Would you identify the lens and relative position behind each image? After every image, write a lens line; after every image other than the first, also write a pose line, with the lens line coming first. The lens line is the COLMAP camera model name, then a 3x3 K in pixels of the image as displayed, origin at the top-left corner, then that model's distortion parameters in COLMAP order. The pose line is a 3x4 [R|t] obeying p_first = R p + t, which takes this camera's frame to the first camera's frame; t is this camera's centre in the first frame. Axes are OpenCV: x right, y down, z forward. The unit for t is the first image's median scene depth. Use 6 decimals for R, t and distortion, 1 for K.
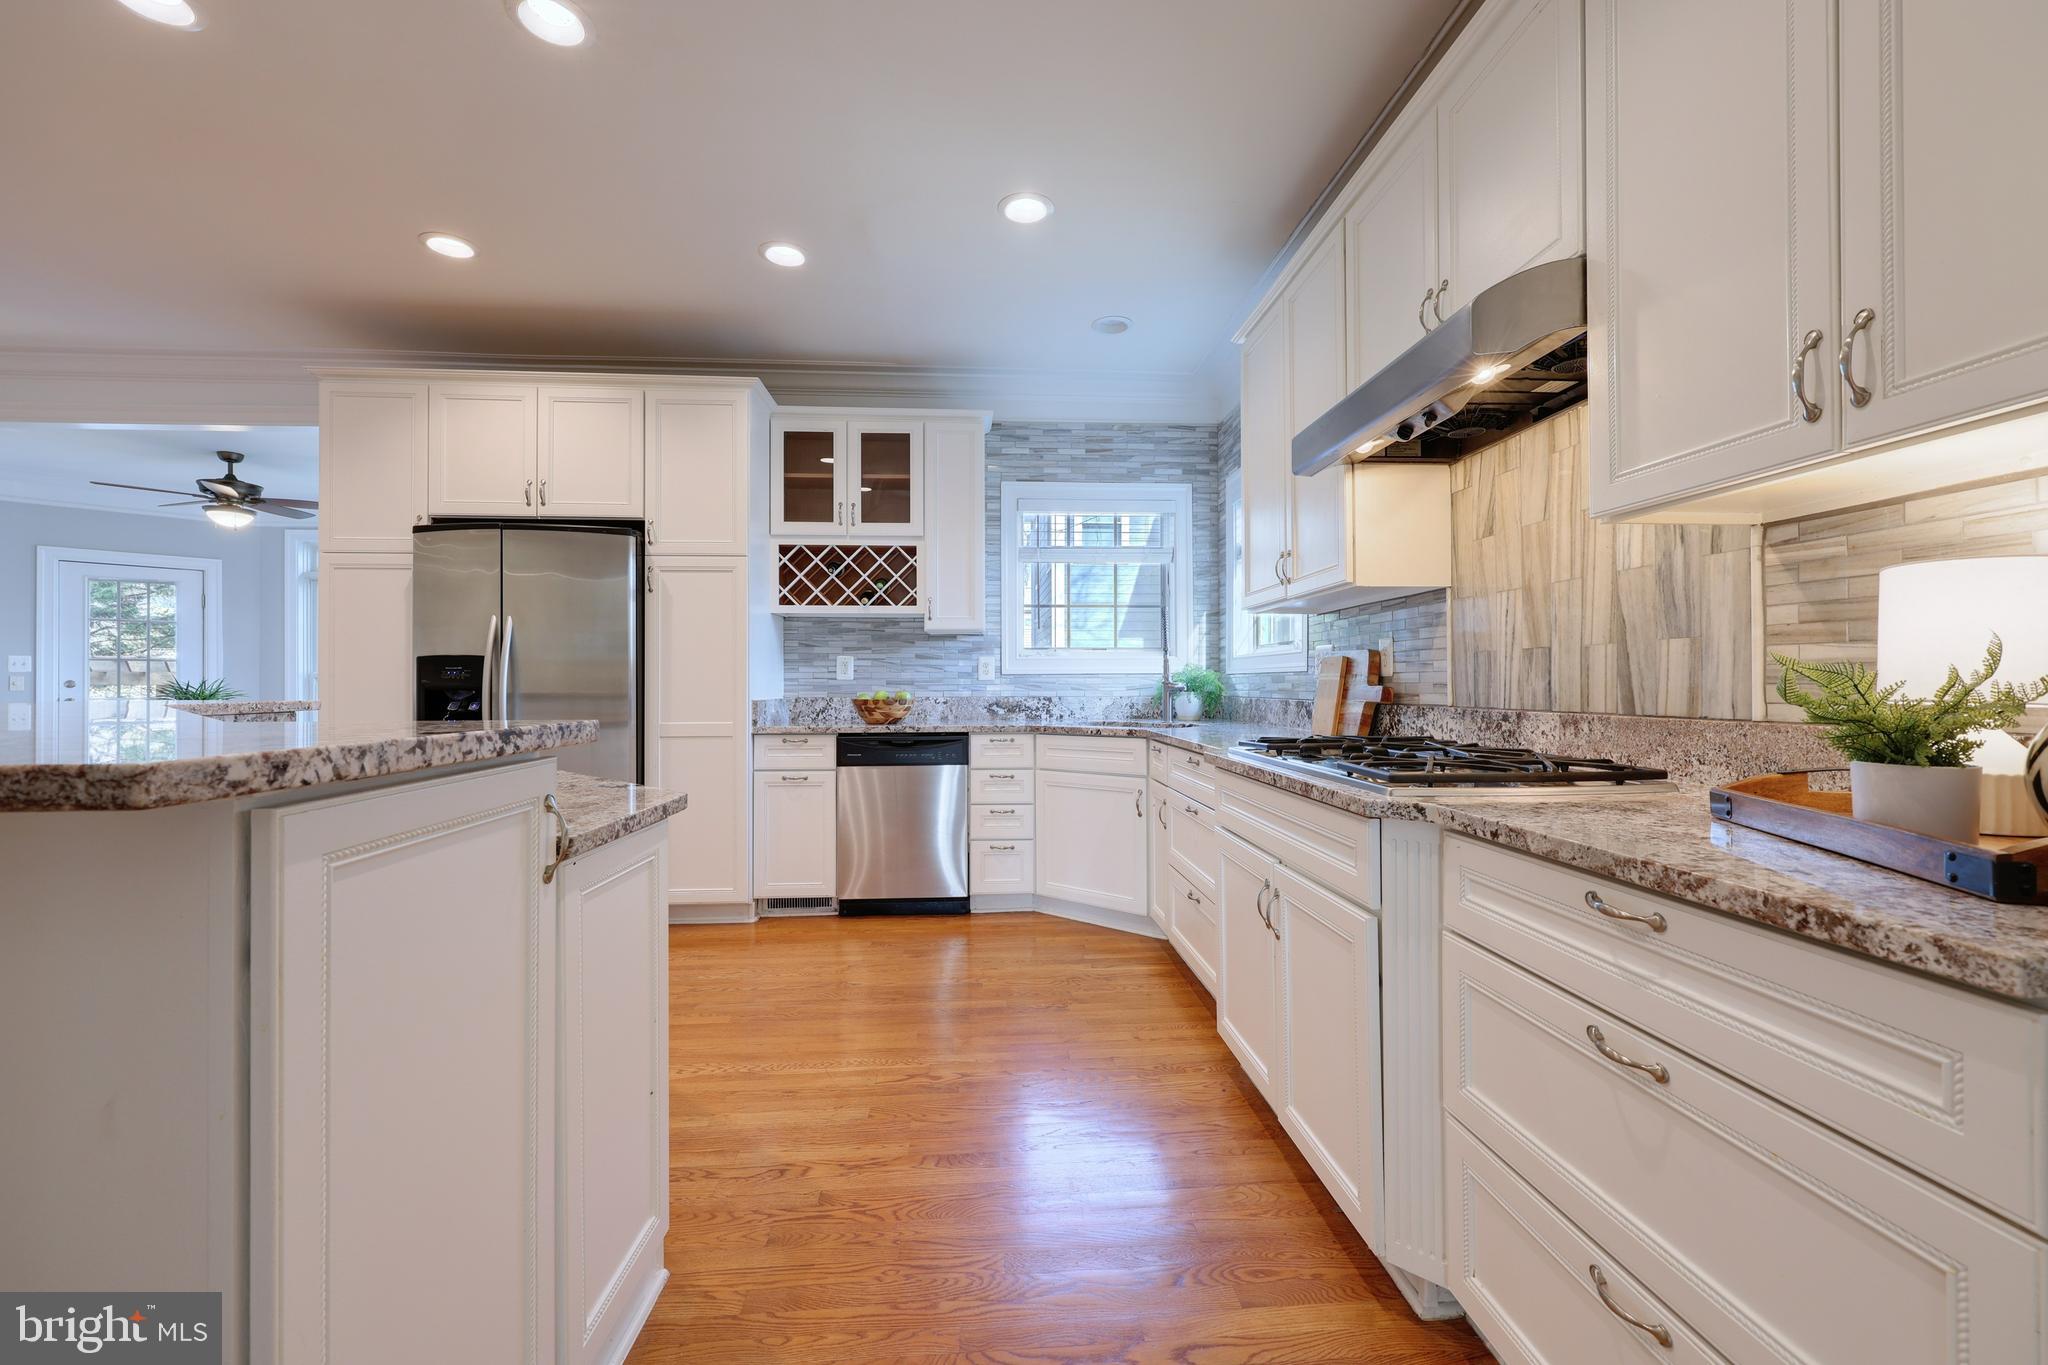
lens RADIAL K [[827.9, 0, 1049.4], [0, 827.9, 671.8], [0, 0, 1]] dist [-0.000495, 0.000006]
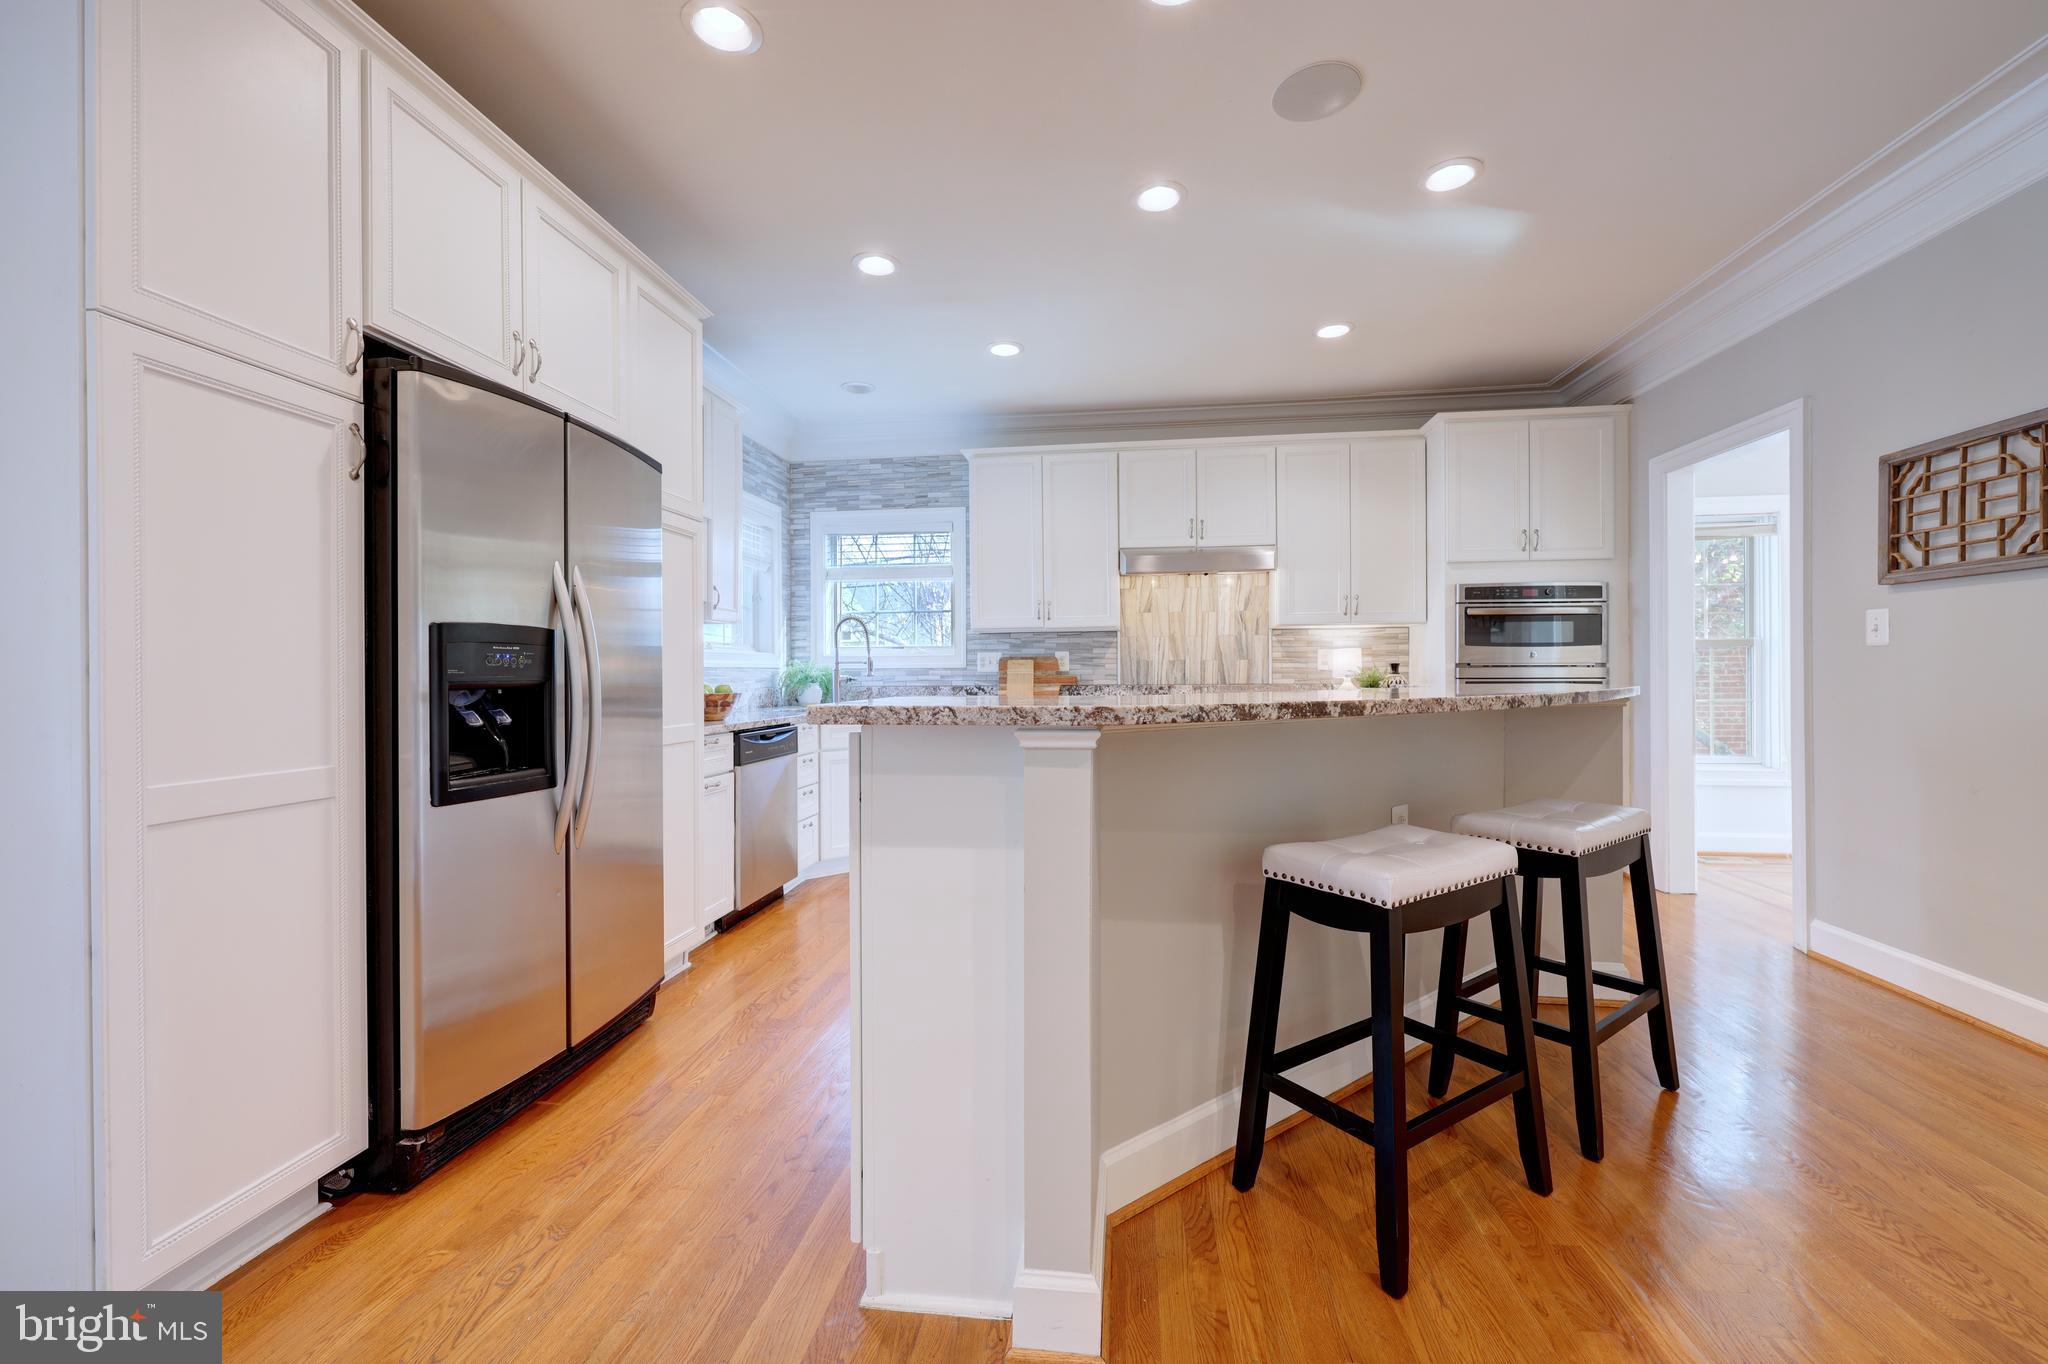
lens RADIAL K [[801.3, 0, 1039.3], [0, 801.3, 663.5], [0, 0, 1]] dist [0.000719, 0.000069]
pose [[0.202876, 0.014543, 0.979097, -0.964245], [-0.007062, 0.999885, -0.013389, 0.008703], [-0.979179, -0.004198, 0.202955, 0.451643]]
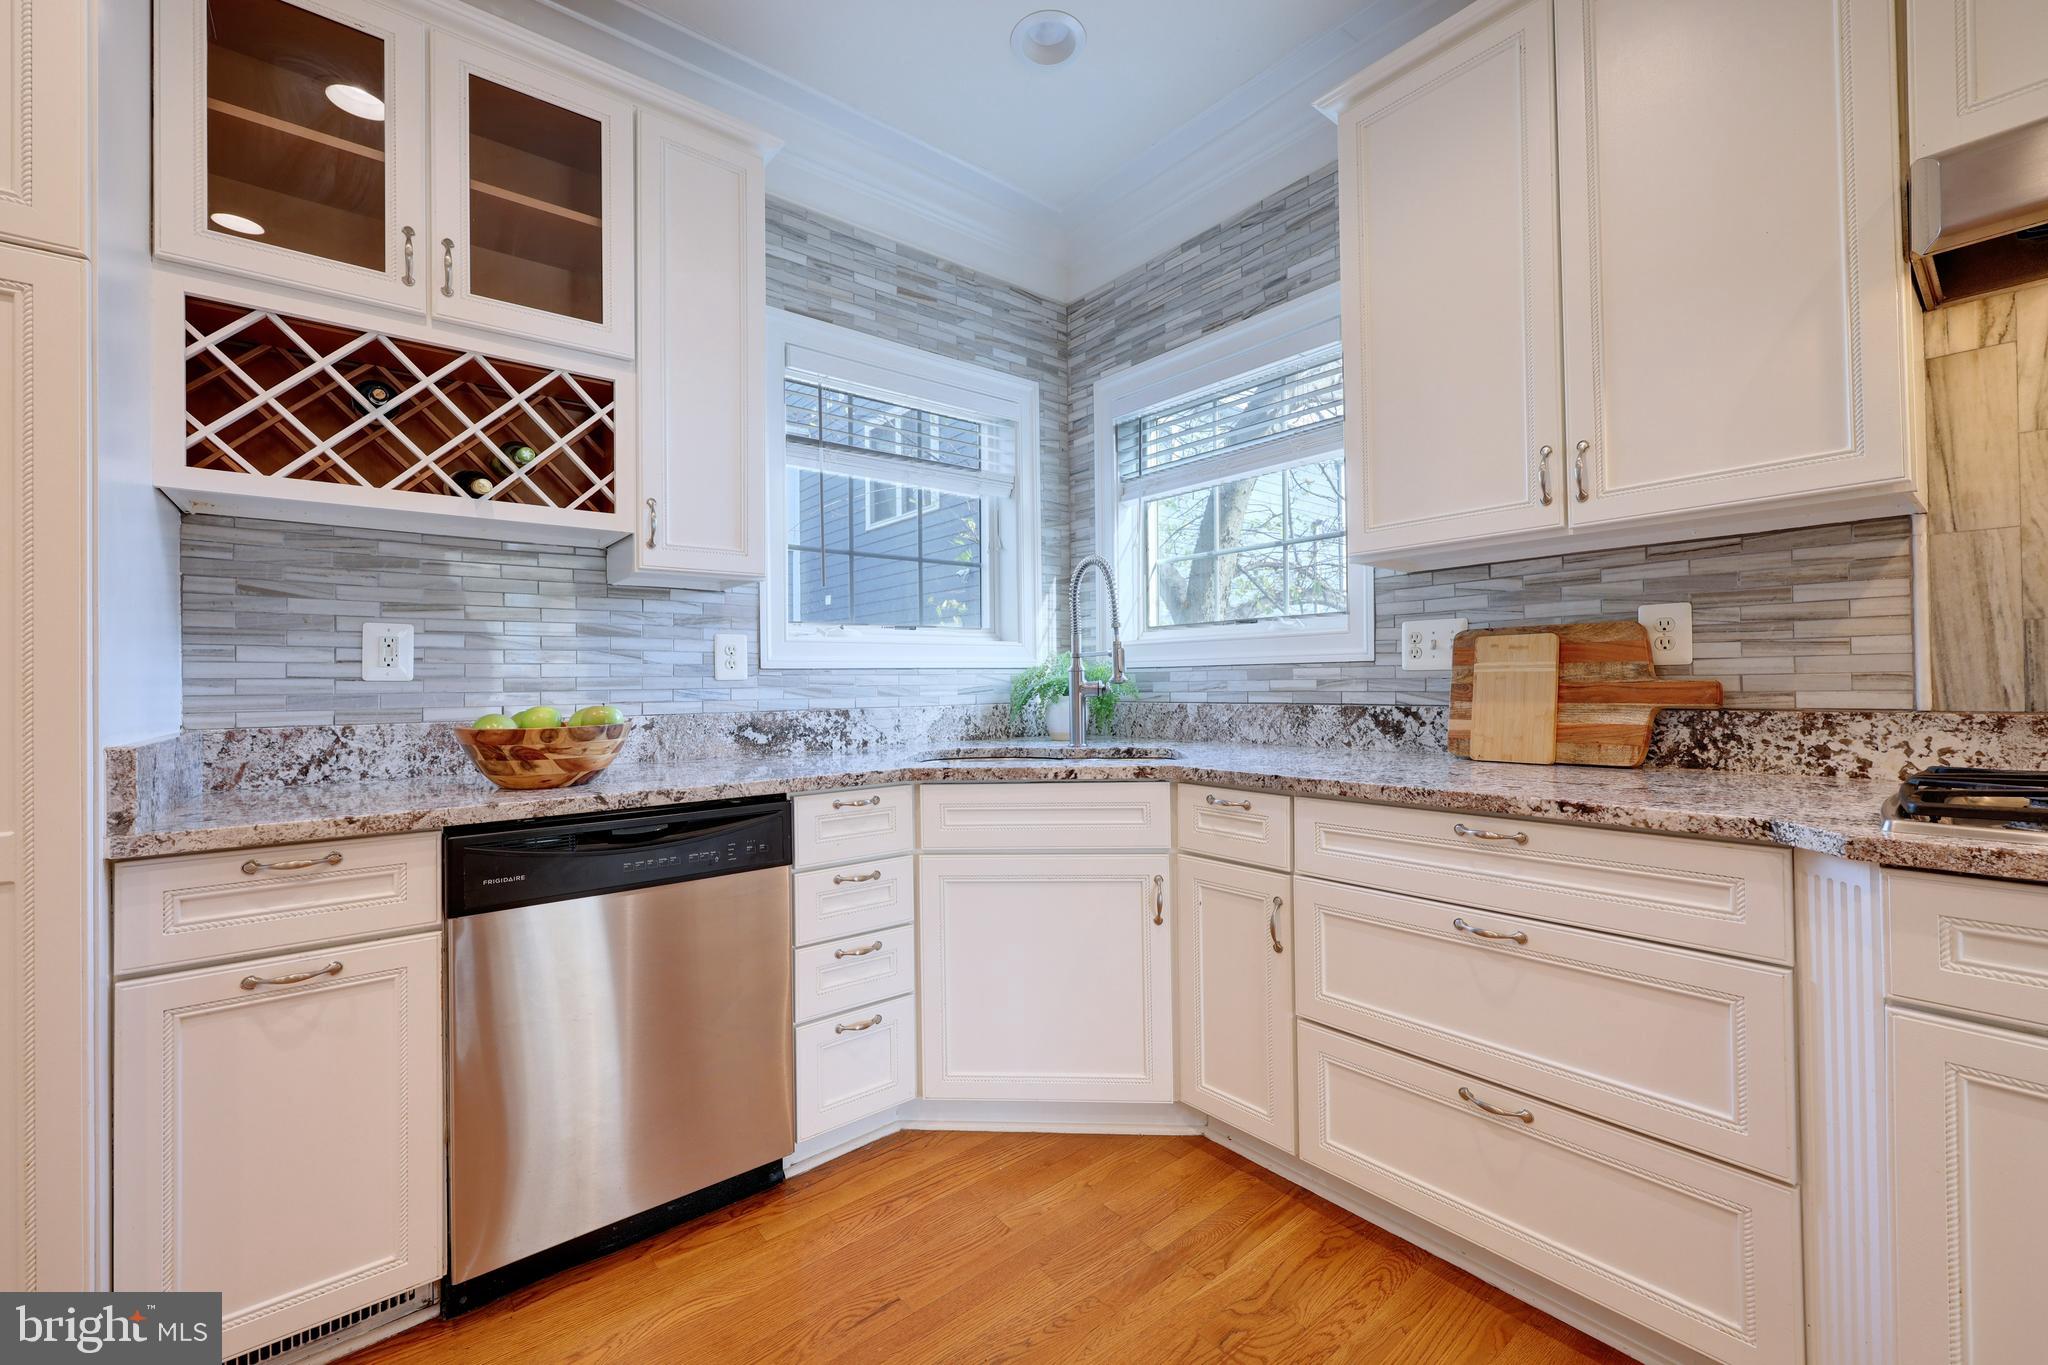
lens RADIAL K [[818.9, 0, 1034.9], [0, 818.9, 672.6], [0, 0, 1]] dist [-0.000809, 0.000066]
pose [[0.823646, -0.001543, 0.567102, -0.226358], [0.002828, 0.999995, -0.001387, 0.007275], [-0.567097, 0.002746, 0.823646, 0.510893]]
